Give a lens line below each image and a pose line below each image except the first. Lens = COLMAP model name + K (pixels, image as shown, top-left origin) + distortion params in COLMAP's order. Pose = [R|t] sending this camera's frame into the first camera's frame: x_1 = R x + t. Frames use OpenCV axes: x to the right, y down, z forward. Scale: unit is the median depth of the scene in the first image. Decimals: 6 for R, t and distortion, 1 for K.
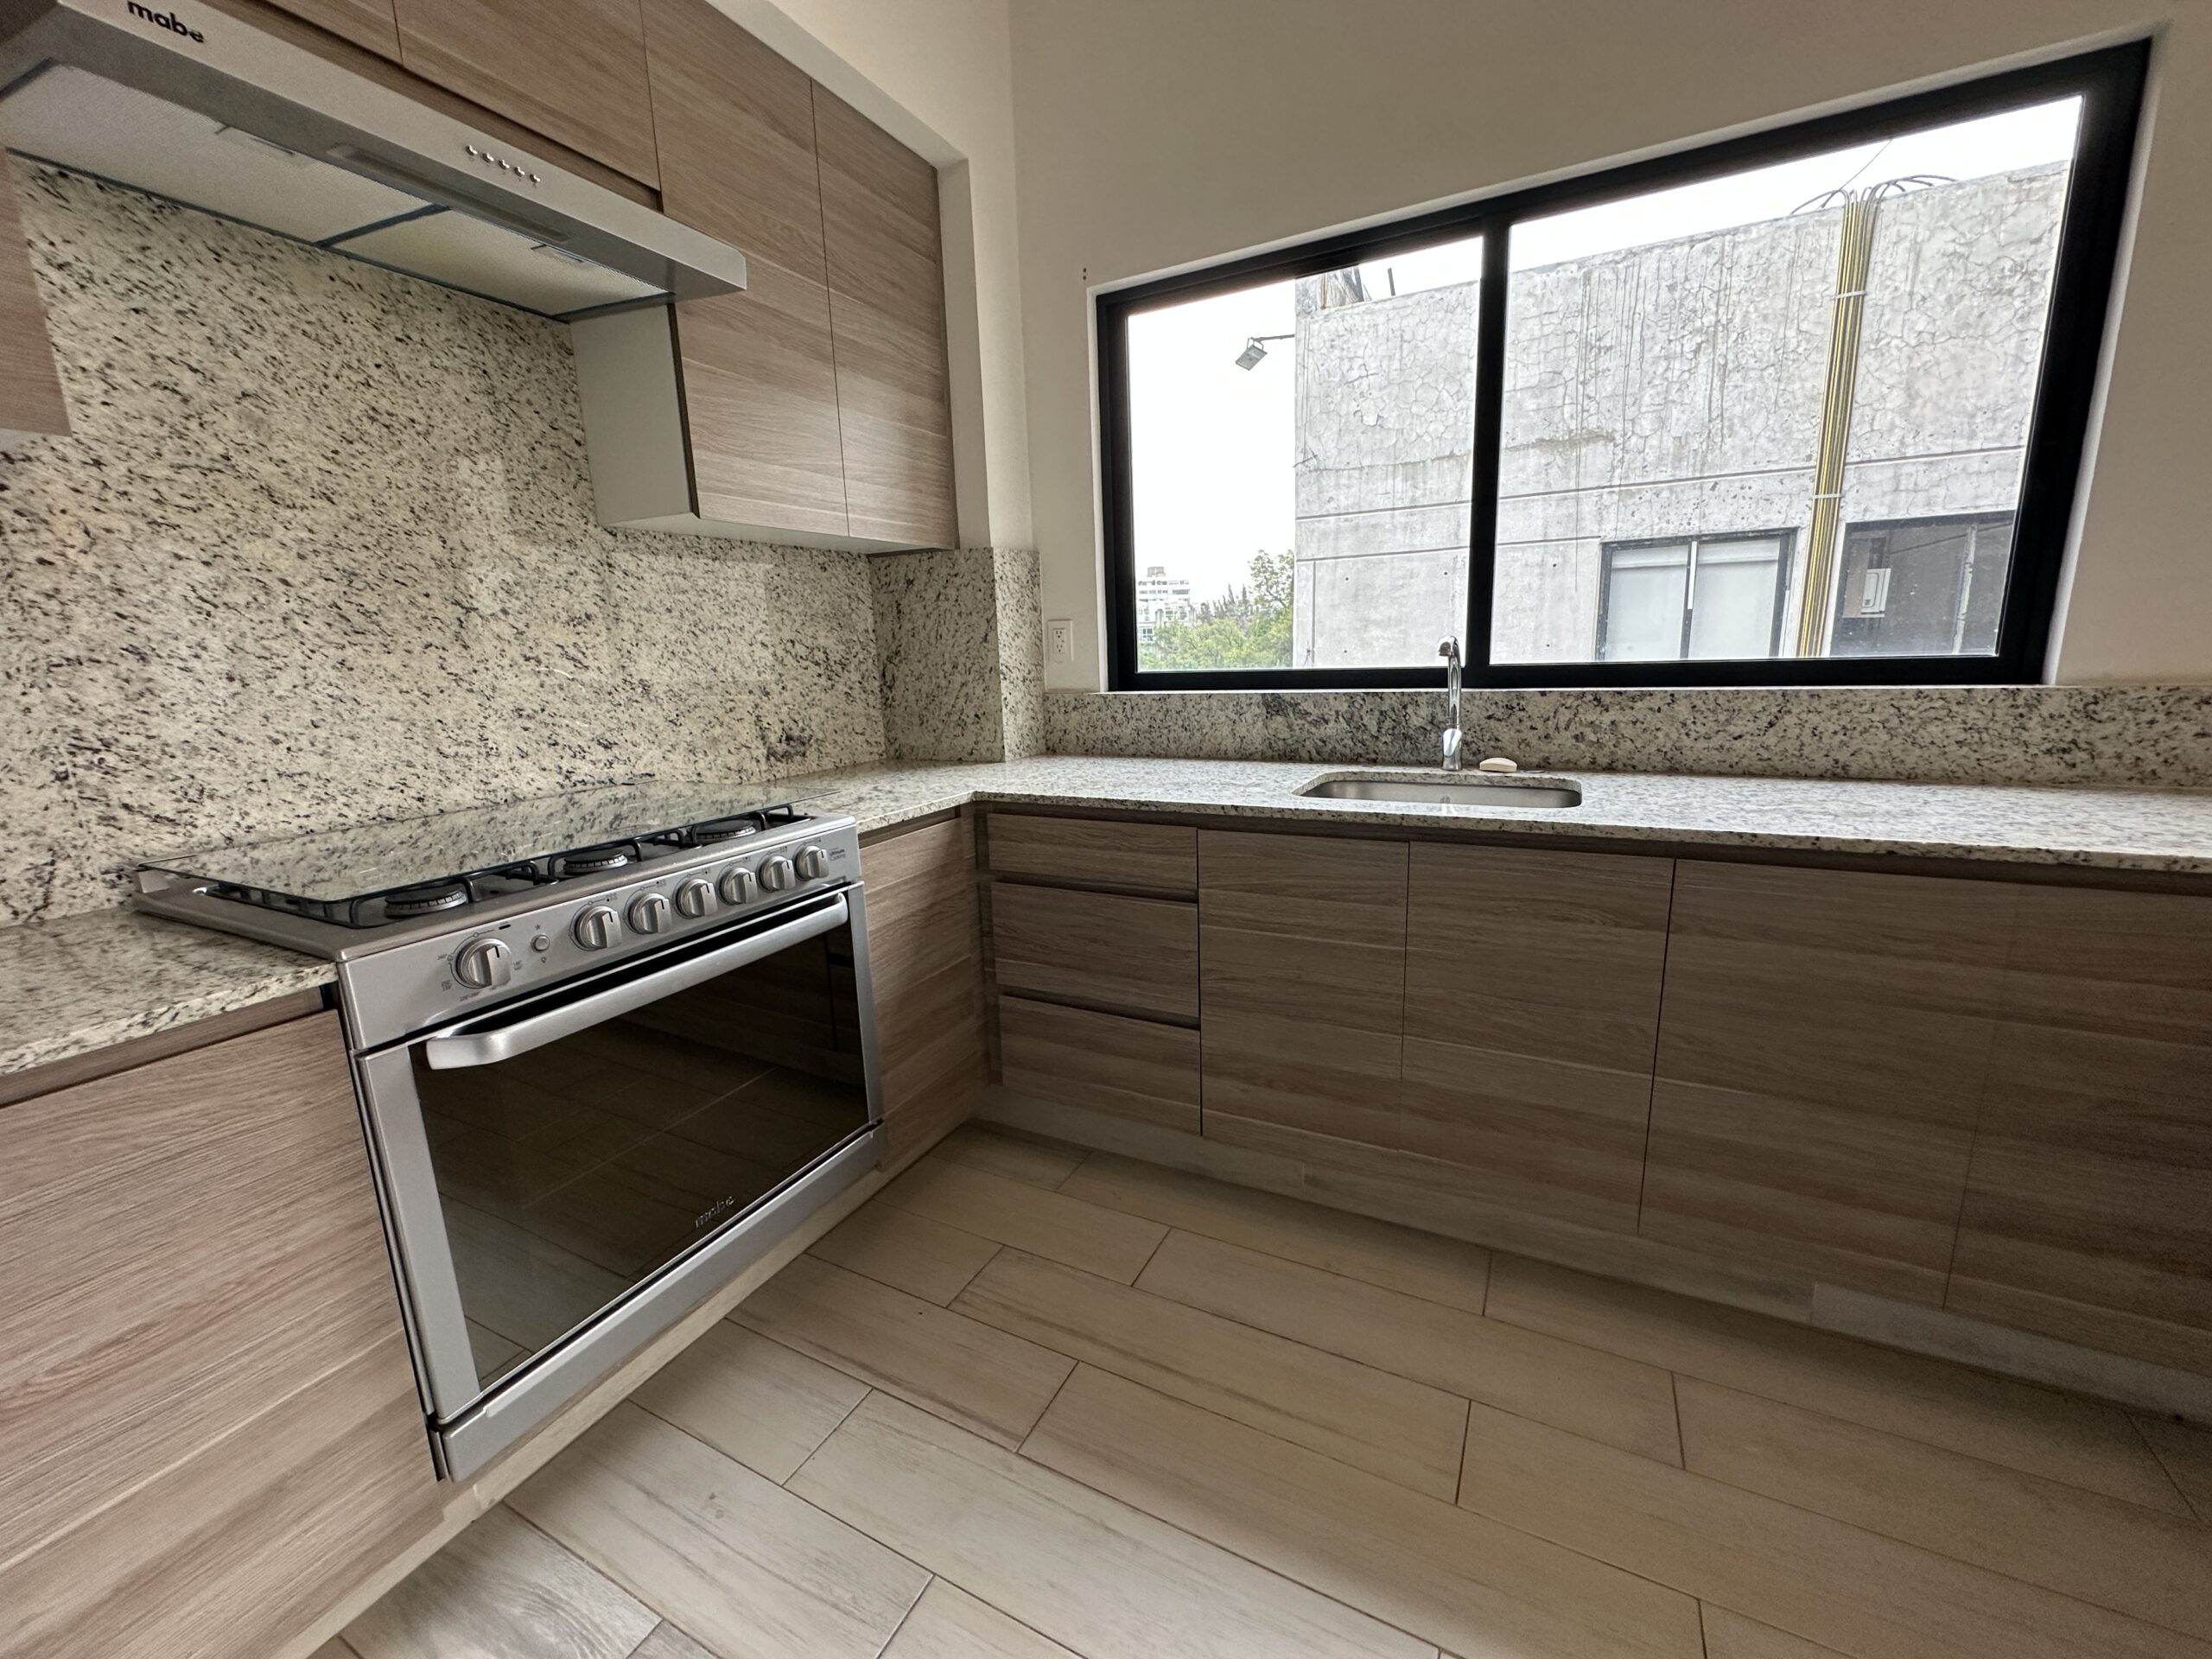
lens RADIAL K [[881.0, 0, 1106.3], [0, 881.0, 829.5], [0, 0, 1]] dist [-0.005532, 0.001652]
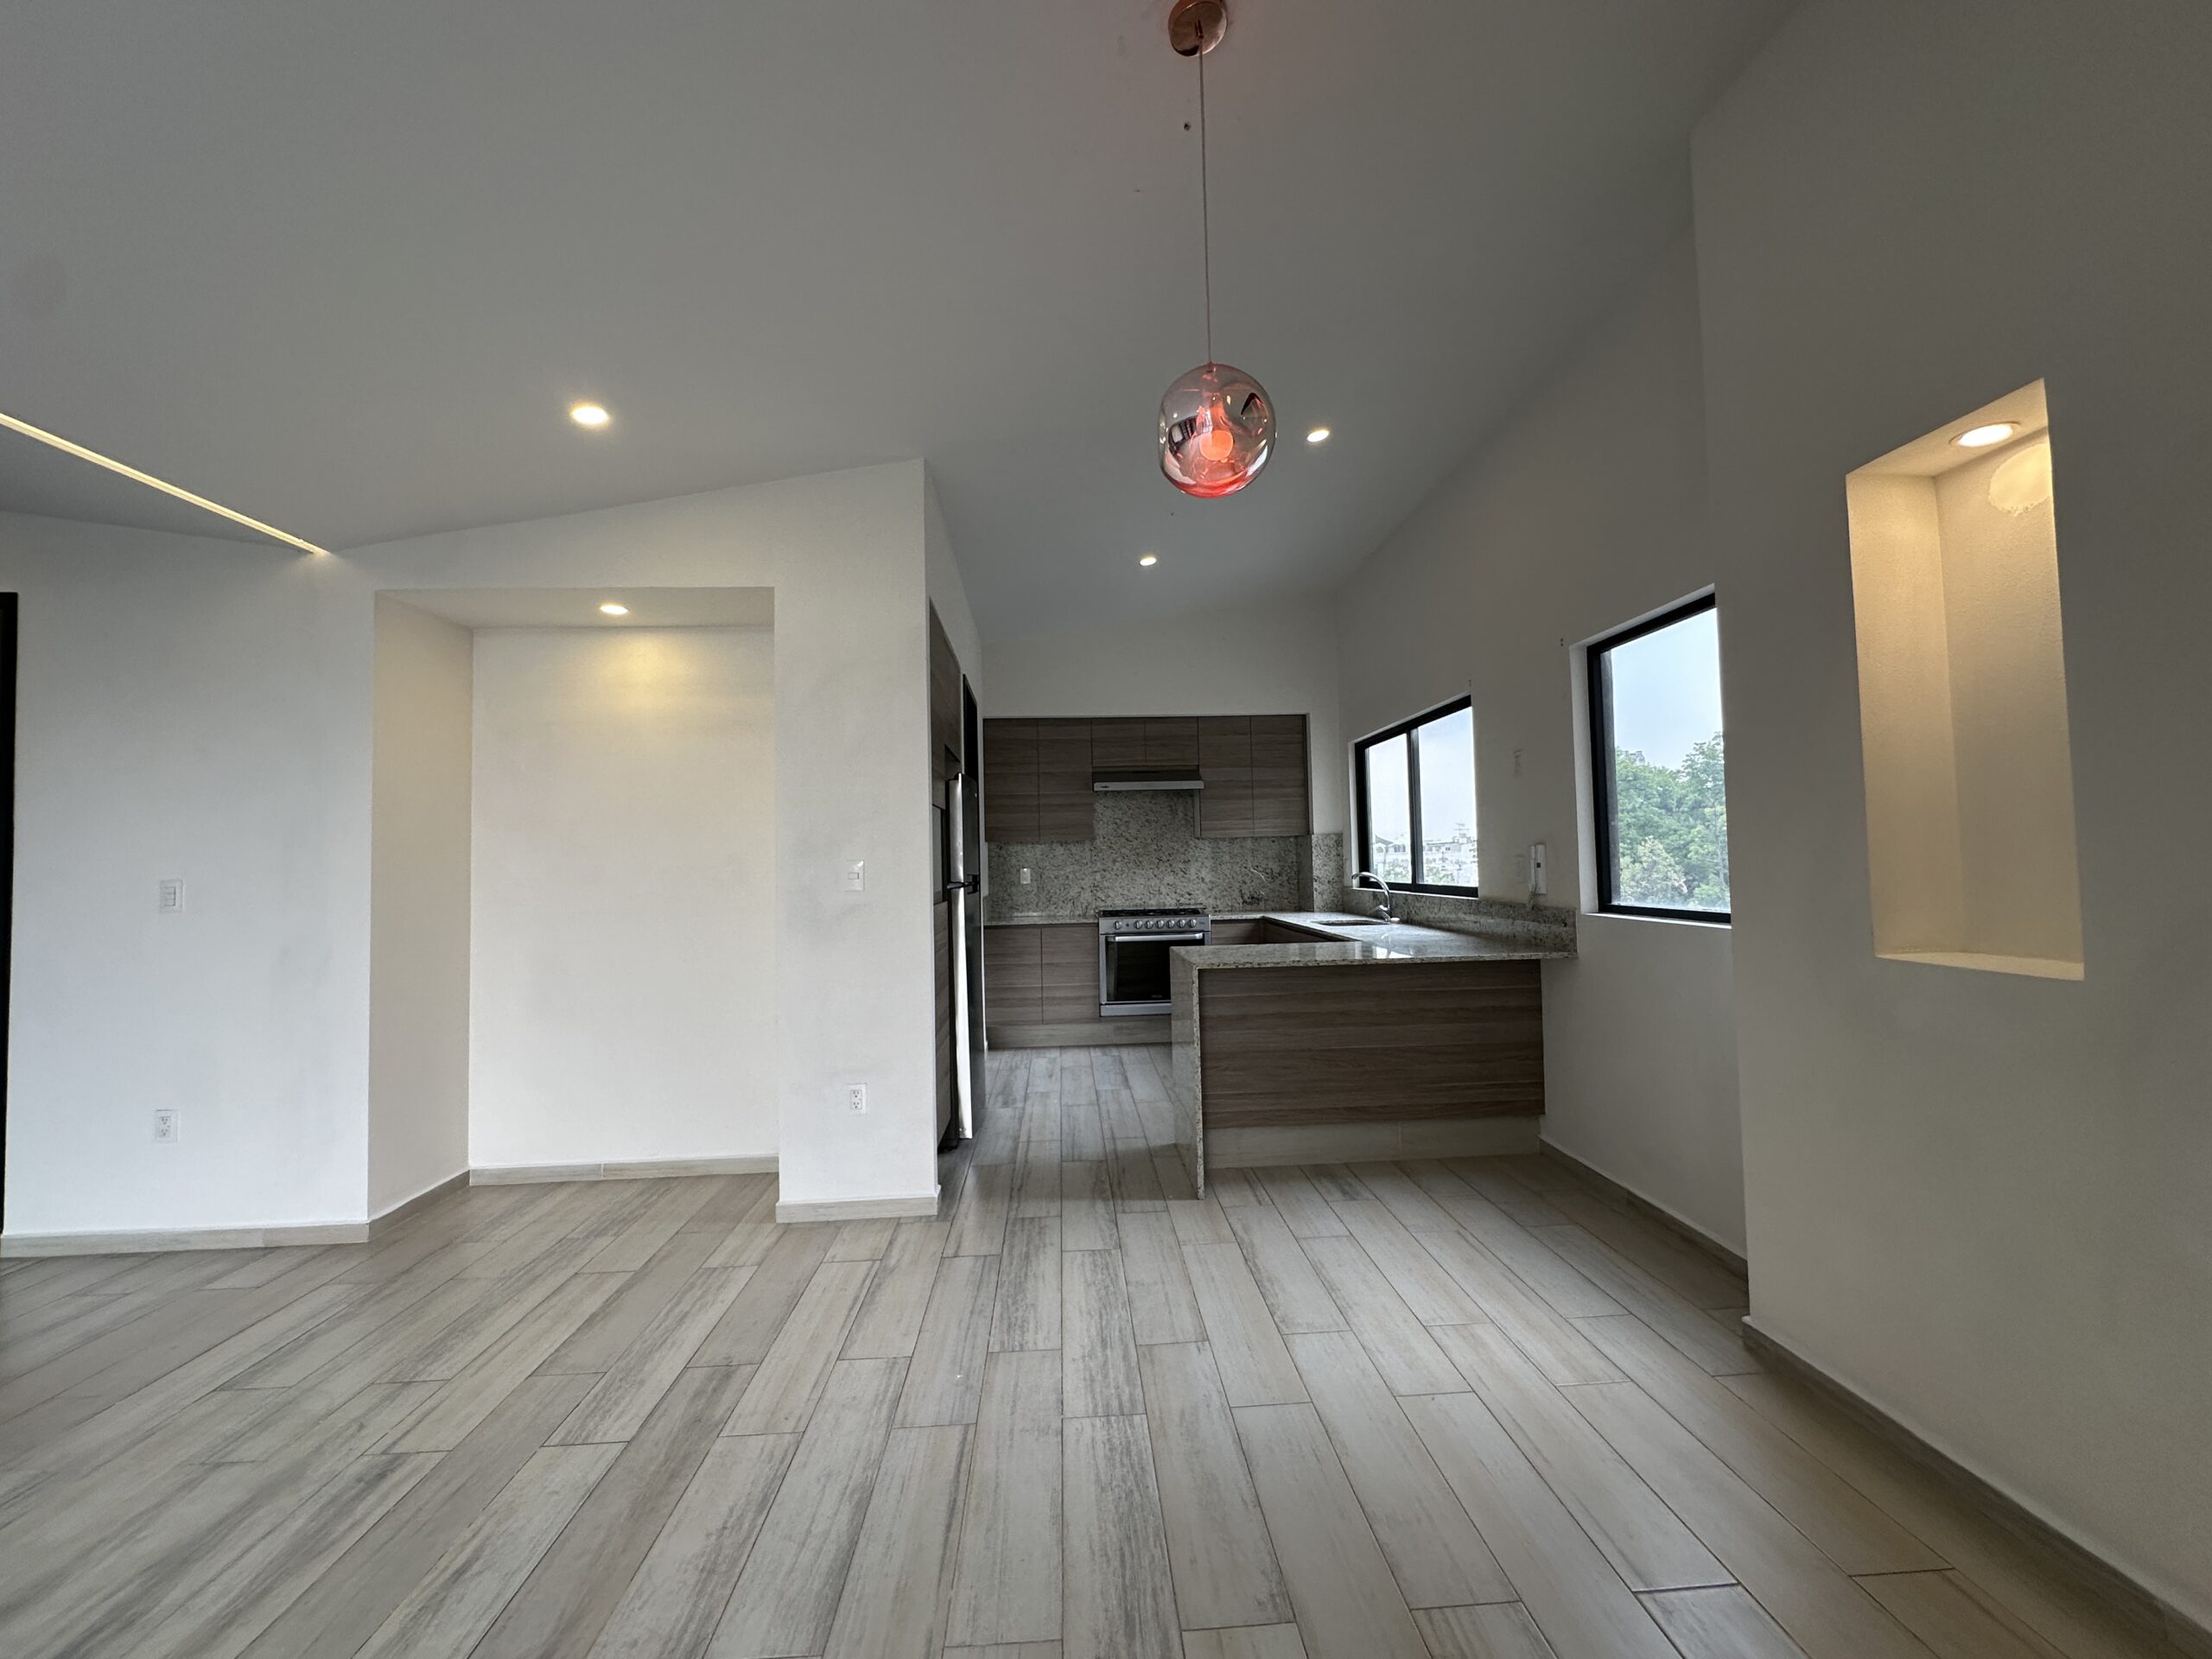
lens RADIAL K [[881.0, 0, 1107.8], [0, 881.0, 827.7], [0, 0, 1]] dist [-0.005532, 0.001652]
pose [[0.507093, -0.012273, -0.861804, 0.814190], [-0.169407, 0.978975, -0.113622, 0.036304], [0.845079, 0.203613, 0.494352, -0.393106]]
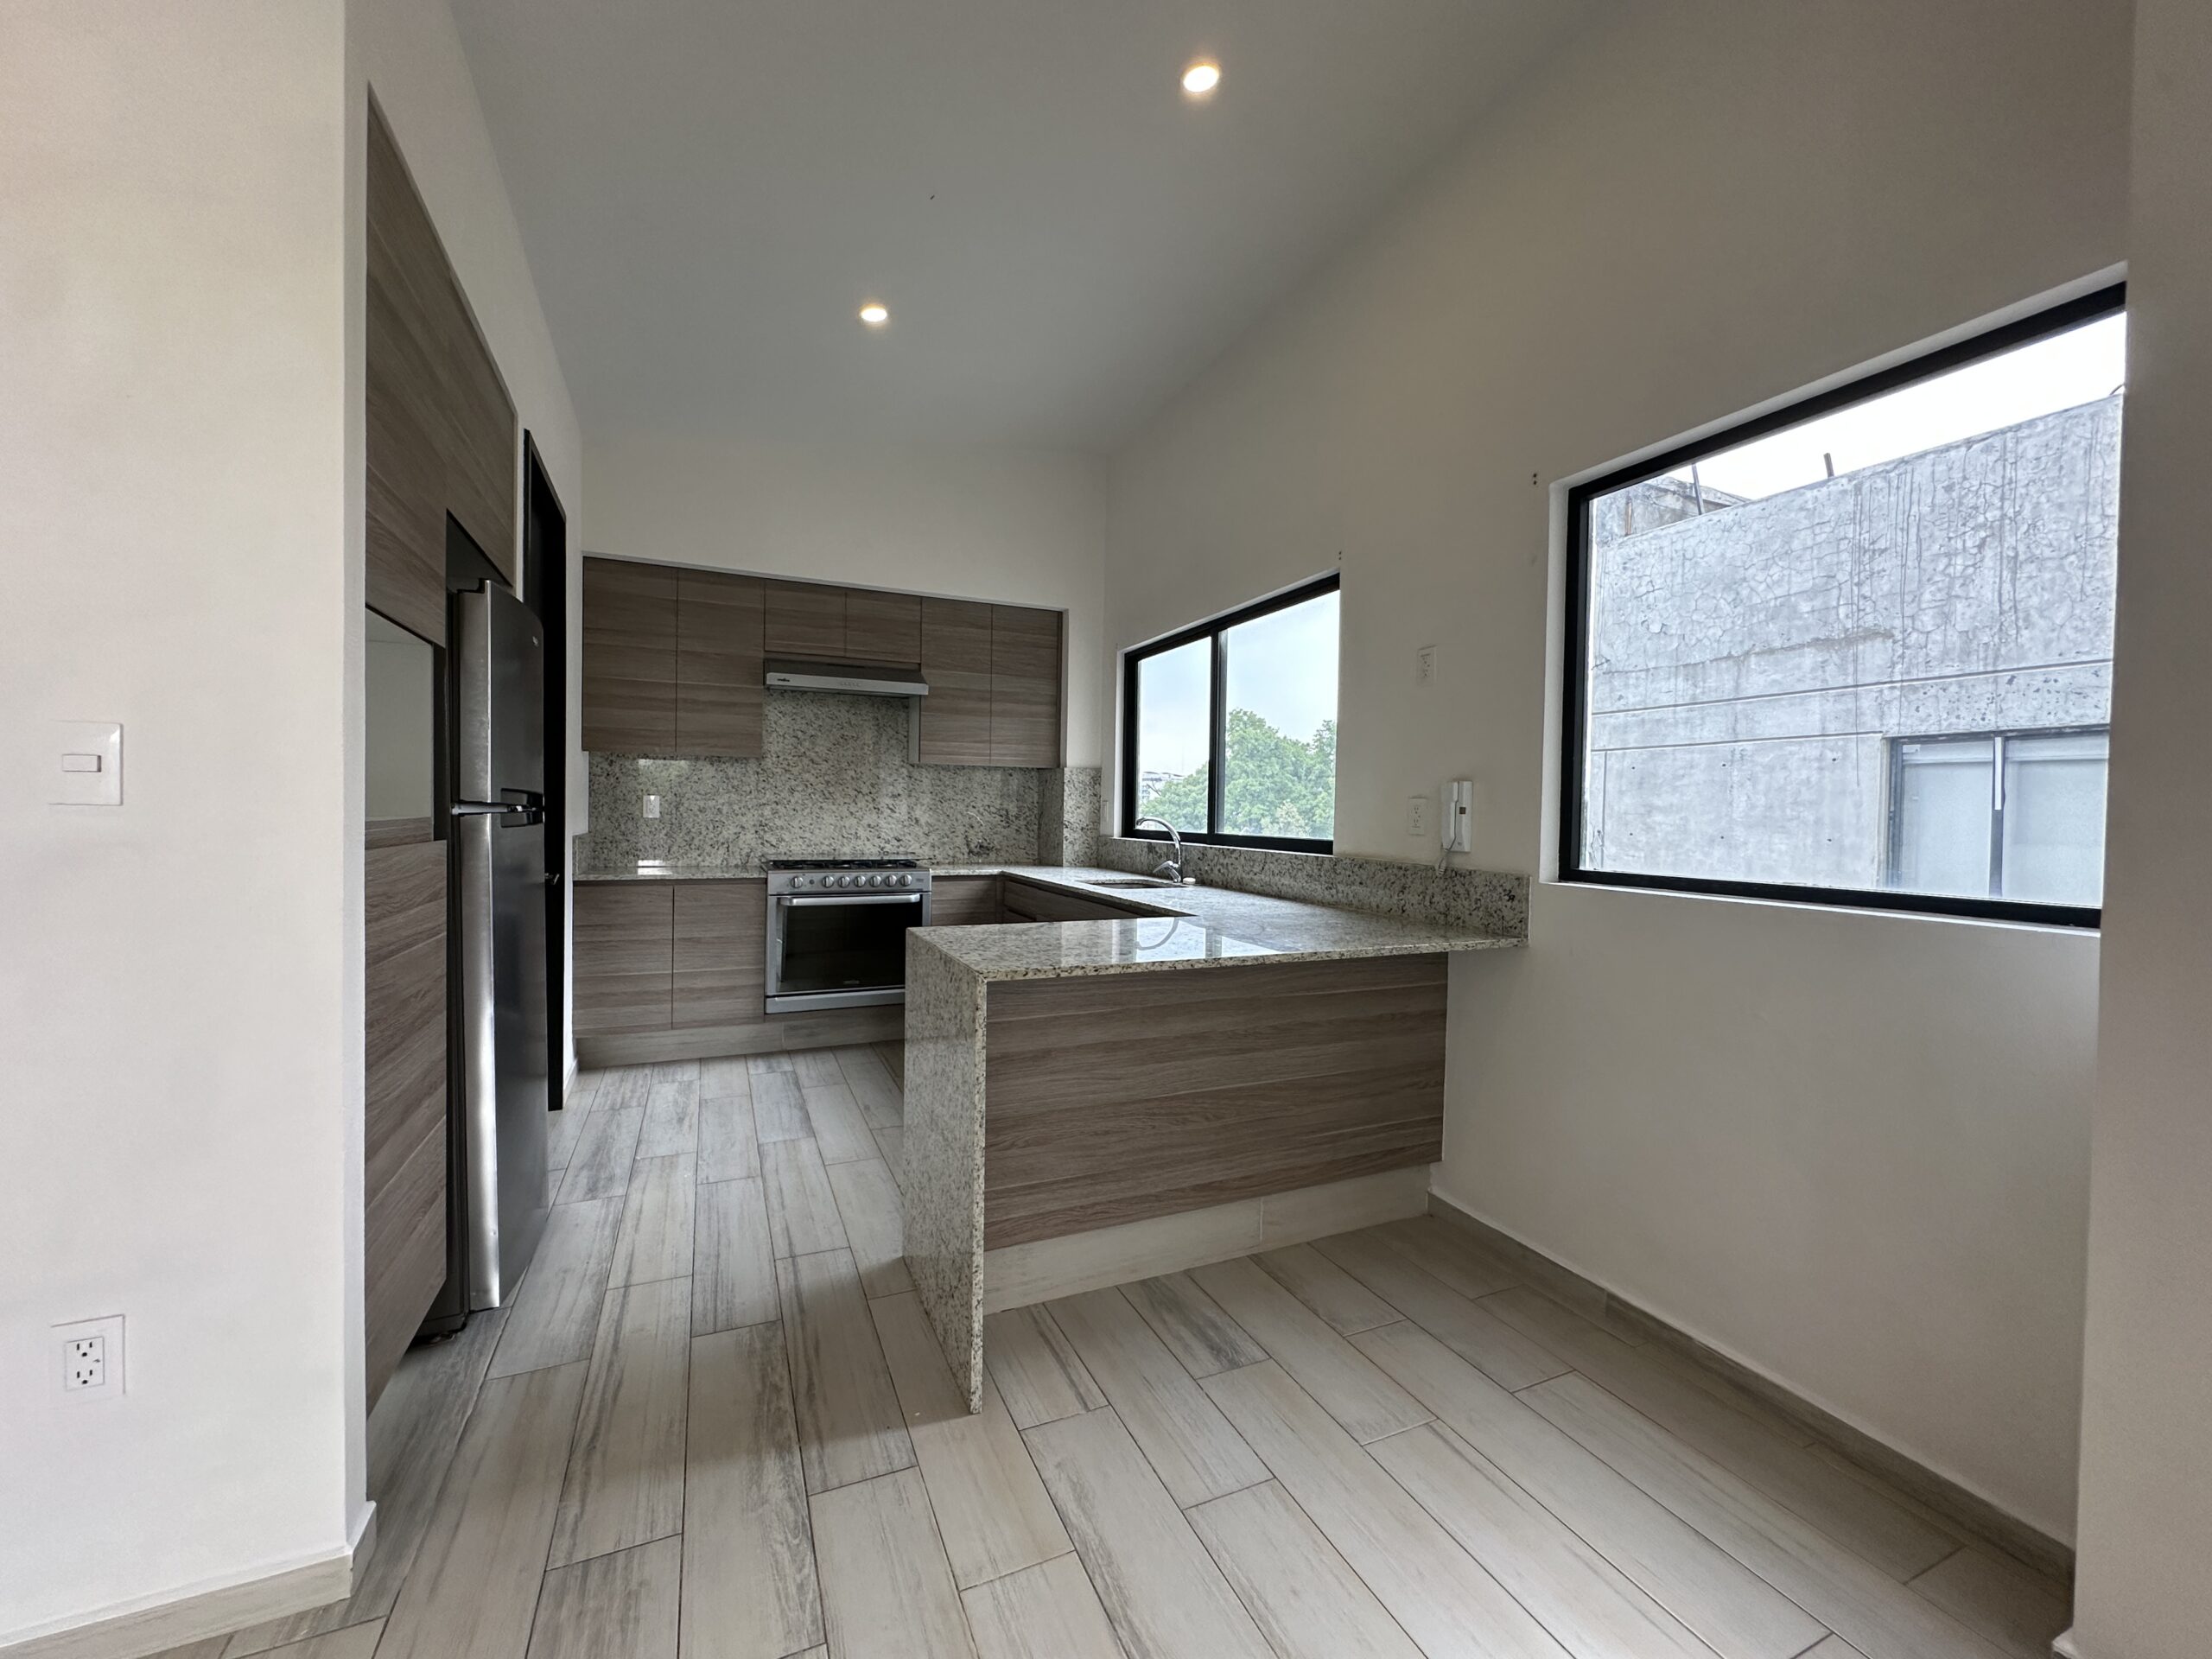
lens RADIAL K [[881.0, 0, 1104.5], [0, 881.0, 827.5], [0, 0, 1]] dist [-0.005532, 0.001652]
pose [[0.780855, 0.058817, -0.621937, 0.544188], [-0.168868, 0.978369, -0.119491, 0.028445], [0.601456, 0.198331, 0.773897, -0.249162]]
